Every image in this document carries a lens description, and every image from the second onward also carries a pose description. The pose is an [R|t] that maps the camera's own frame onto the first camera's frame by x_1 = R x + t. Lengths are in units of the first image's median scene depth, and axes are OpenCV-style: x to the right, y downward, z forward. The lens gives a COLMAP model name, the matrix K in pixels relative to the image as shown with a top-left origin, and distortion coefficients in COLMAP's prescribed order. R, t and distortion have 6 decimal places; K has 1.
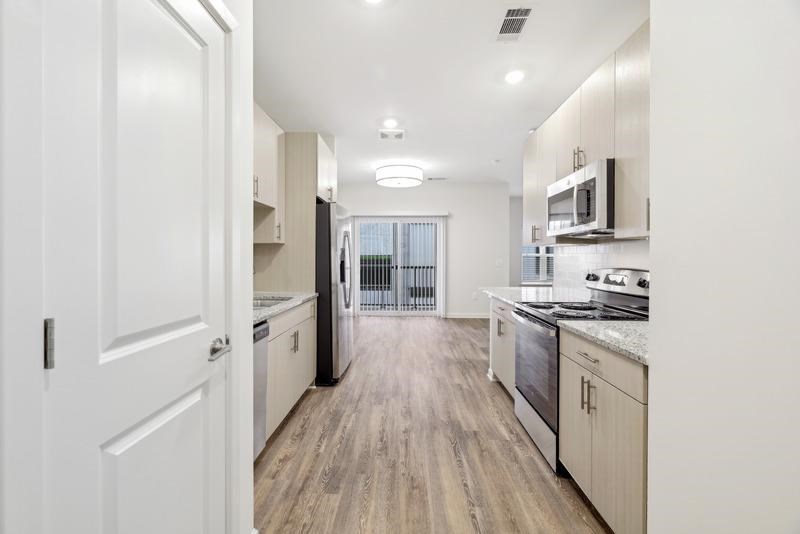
lens RADIAL K [[339.6, 0, 389.6], [0, 339.6, 261.3], [0, 0, 1]] dist [0.001271, -0.000796]
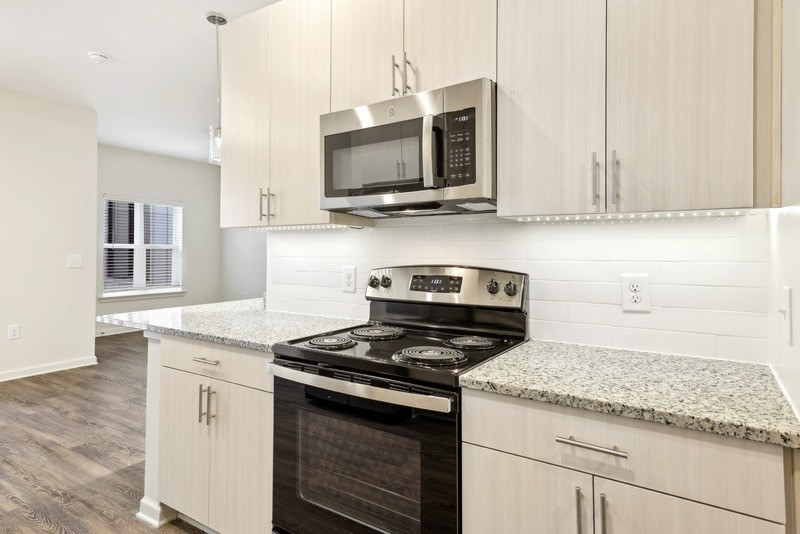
lens RADIAL K [[452.1, 0, 397.0], [0, 452.1, 241.9], [0, 0, 1]] dist [0.030866, -0.004691]
pose [[0.504834, 0.015706, 0.863074, -0.083760], [0.011673, 0.999619, -0.025018, -0.001468], [-0.863138, 0.022704, 0.504458, 0.525525]]
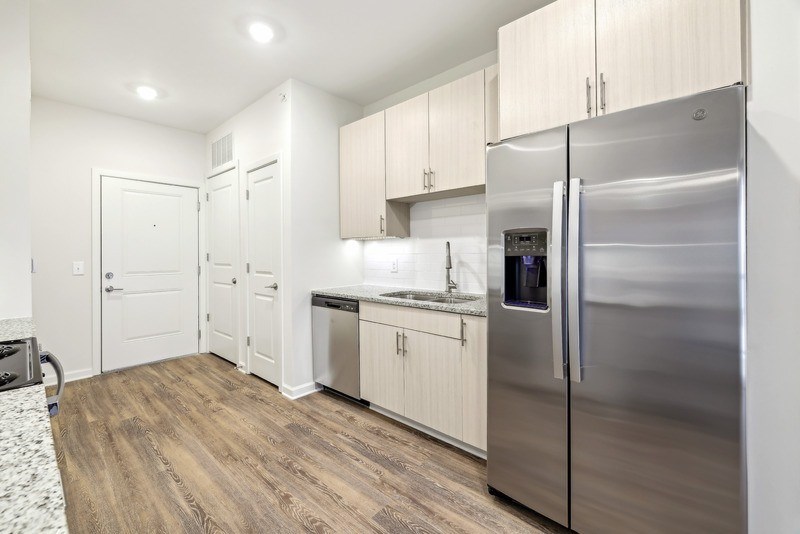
lens RADIAL K [[339.6, 0, 397.7], [0, 339.6, 255.5], [0, 0, 1]] dist [0.001271, -0.000796]
pose [[-0.635346, 0.011224, -0.772146, 0.395917], [-0.002179, 0.999864, 0.016327, -0.013232], [0.772224, 0.012056, -0.635236, 1.460118]]
